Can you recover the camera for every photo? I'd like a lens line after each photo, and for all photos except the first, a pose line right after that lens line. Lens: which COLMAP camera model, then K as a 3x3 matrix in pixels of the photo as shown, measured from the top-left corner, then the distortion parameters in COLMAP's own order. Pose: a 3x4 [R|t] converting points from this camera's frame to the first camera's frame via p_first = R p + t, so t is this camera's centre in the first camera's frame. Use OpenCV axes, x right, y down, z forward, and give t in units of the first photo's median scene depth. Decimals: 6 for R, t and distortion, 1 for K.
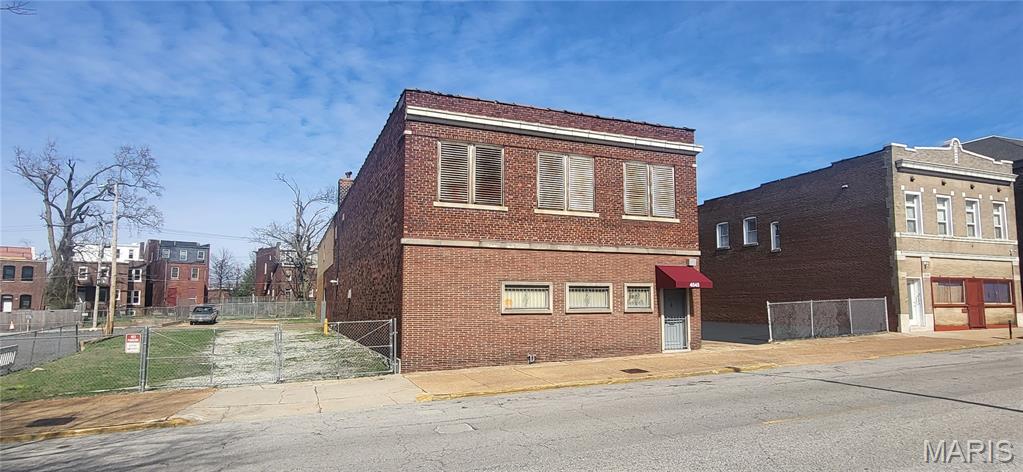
lens RADIAL K [[554.6, 0, 506.4], [0, 554.6, 250.5], [0, 0, 1]] dist [0.000678, -0.001630]
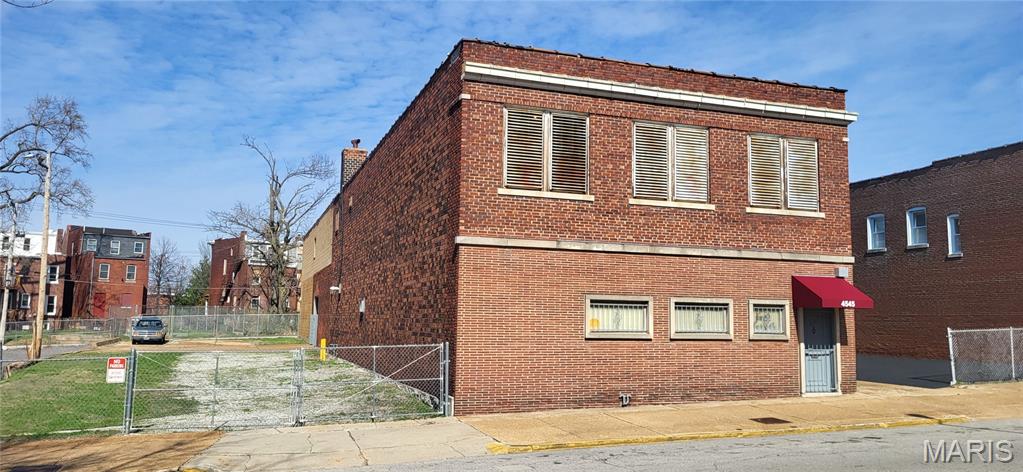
lens RADIAL K [[779.6, 0, 515.1], [0, 779.6, 223.9], [0, 0, 1]] dist [0.048774, -0.041968]
pose [[0.998996, 0.011516, -0.043299, -0.052820], [-0.012655, 0.999578, -0.026137, -0.010191], [0.042980, 0.026659, 0.998720, -0.052471]]
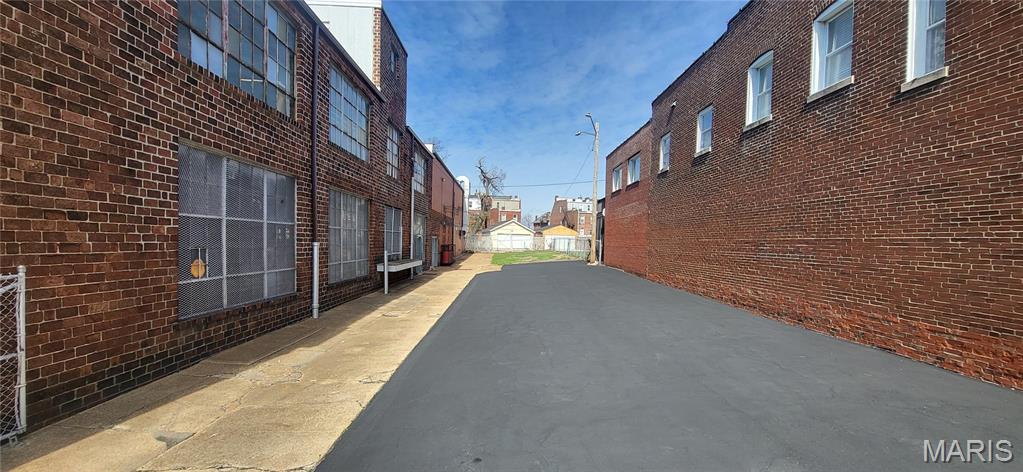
lens RADIAL K [[403.9, 0, 506.7], [0, 403.9, 251.7], [0, 0, 1]] dist [0.000060, -0.001134]
pose [[0.929165, 0.028336, -0.368577, 0.582840], [0.016033, 0.993031, 0.116760, 0.087570], [0.369317, -0.114399, 0.922235, 1.152540]]
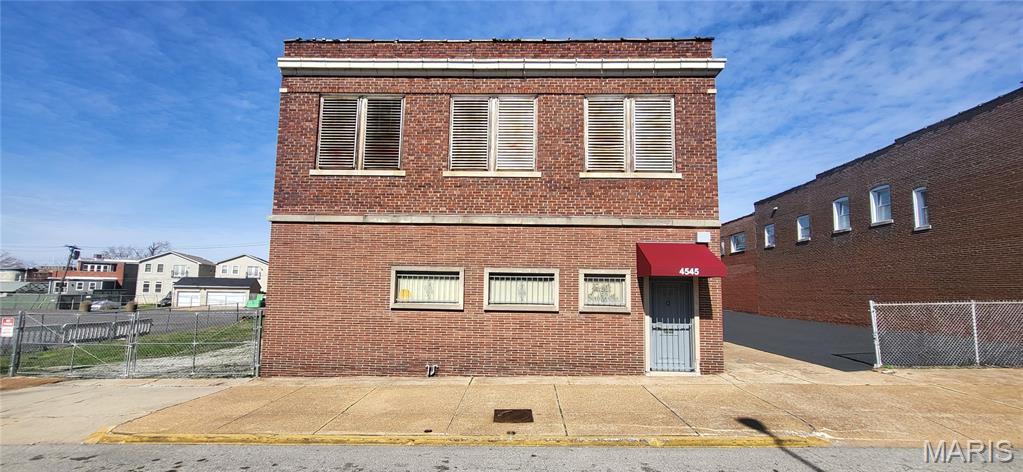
lens RADIAL K [[403.9, 0, 508.1], [0, 403.9, 251.2], [0, 0, 1]] dist [0.000060, -0.001134]
pose [[0.914685, -0.022251, -0.403555, 0.326513], [0.019484, 0.999750, -0.010962, 0.039428], [0.403698, 0.002164, 0.914890, 0.493004]]
